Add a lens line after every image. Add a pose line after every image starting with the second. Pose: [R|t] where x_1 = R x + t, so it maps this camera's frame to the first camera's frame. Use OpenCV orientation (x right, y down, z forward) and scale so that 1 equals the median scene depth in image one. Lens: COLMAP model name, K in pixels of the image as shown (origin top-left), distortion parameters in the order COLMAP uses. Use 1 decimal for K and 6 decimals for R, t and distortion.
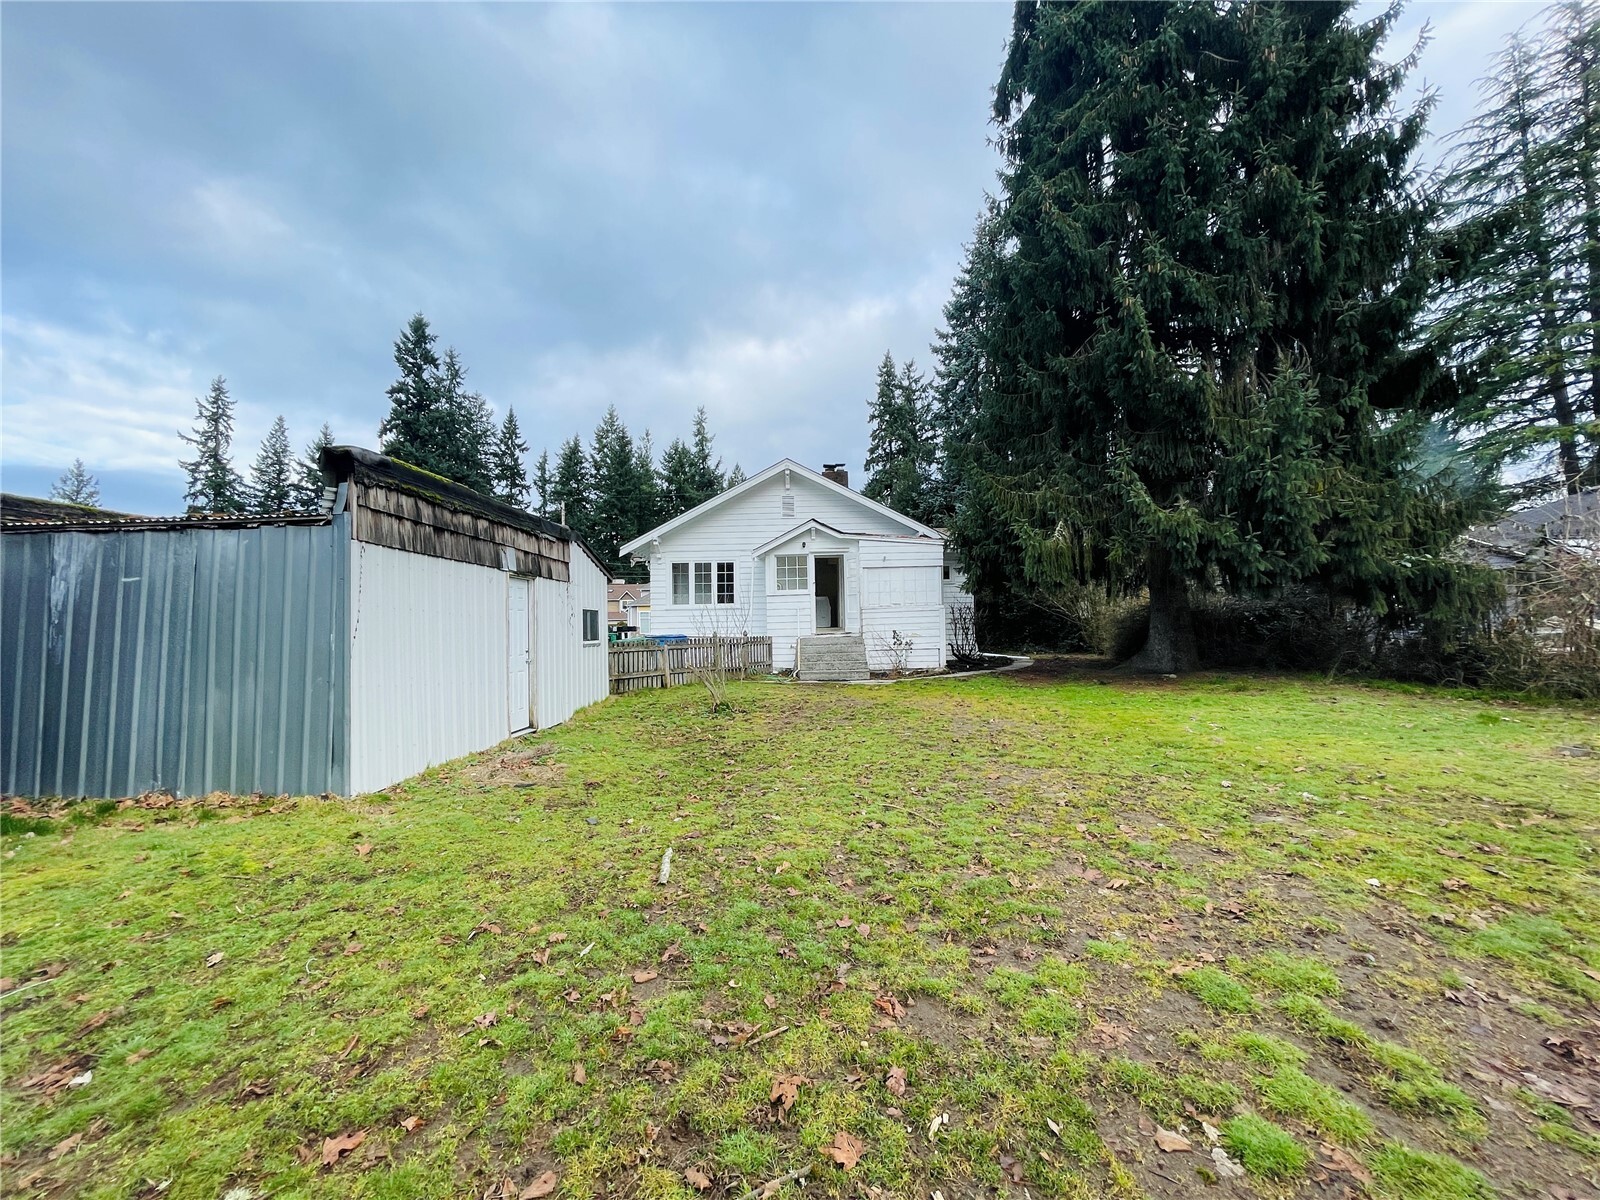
lens RADIAL K [[640.3, 0, 799.3], [0, 640.3, 597.3], [0, 0, 1]] dist [-0.000391, -0.000114]
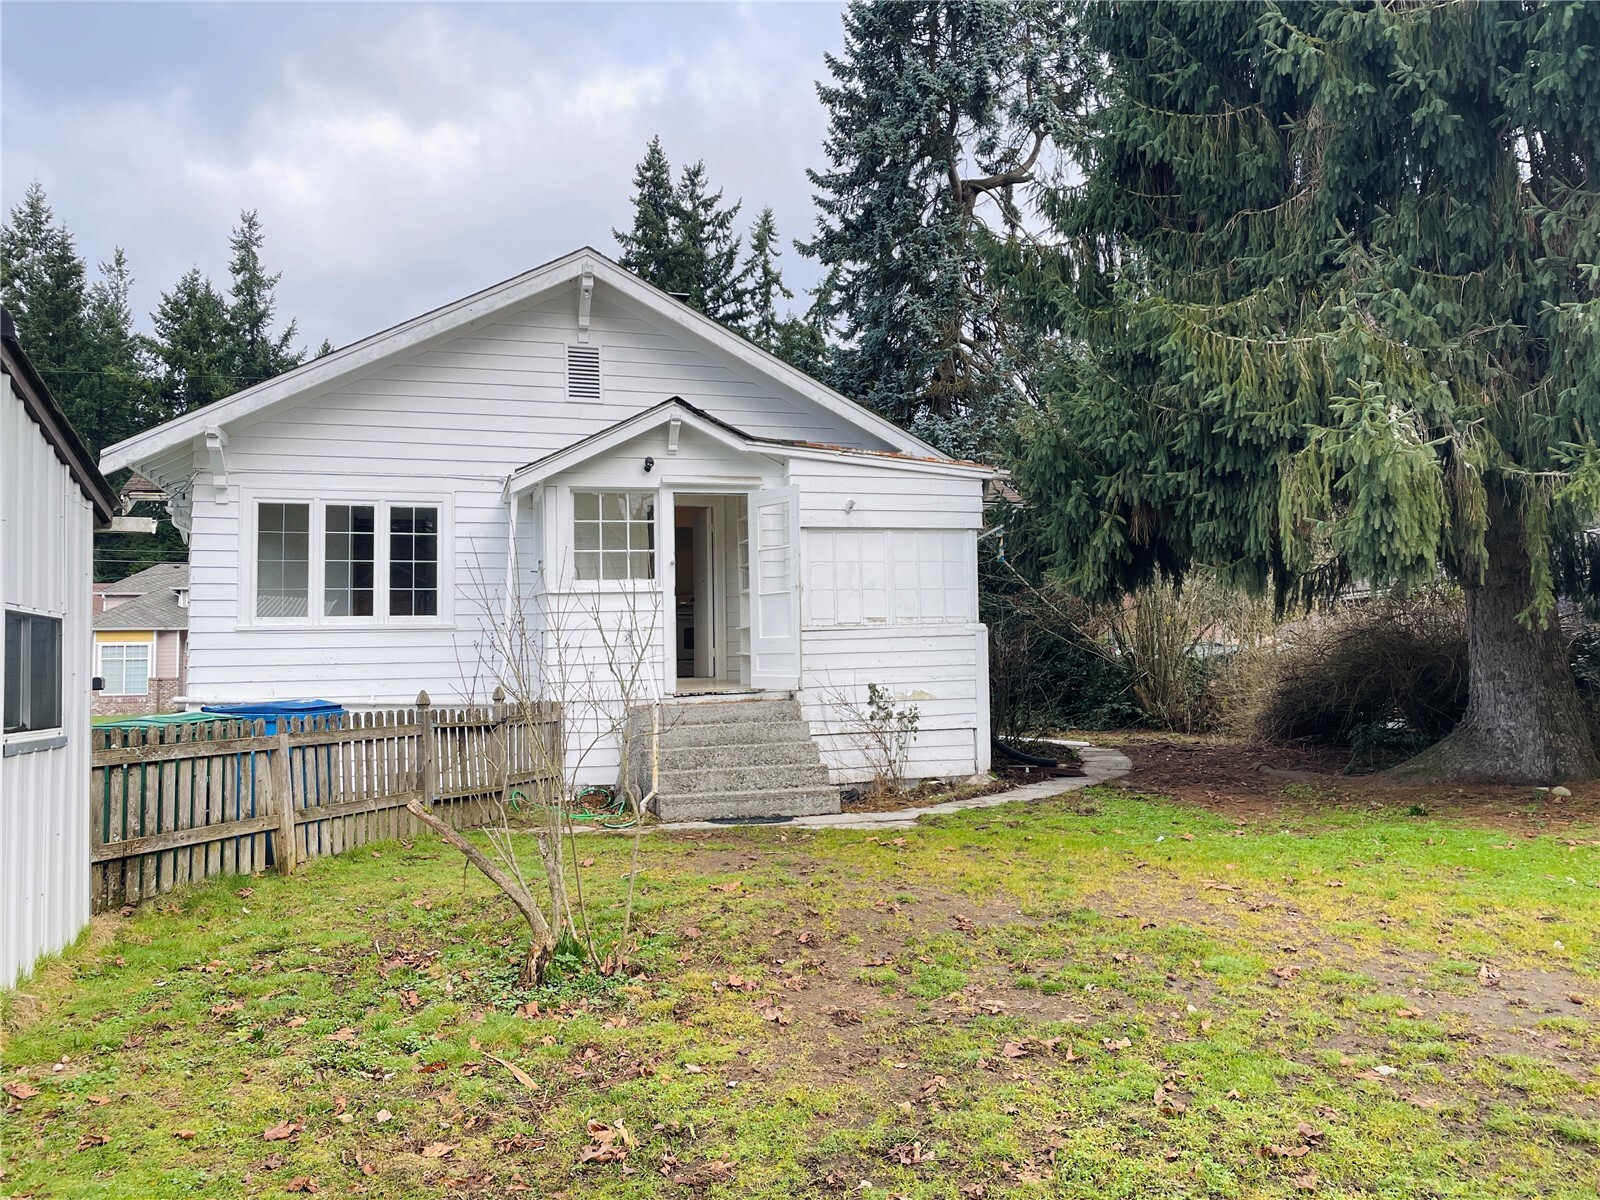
lens RADIAL K [[1209.1, 0, 802.2], [0, 1209.1, 599.3], [0, 0, 1]] dist [0.060289, -0.019555]
pose [[0.960806, 0.015458, 0.276790, -0.093857], [-0.010791, 0.999773, -0.018377, 0.010864], [-0.277012, 0.014670, 0.960755, 0.244504]]
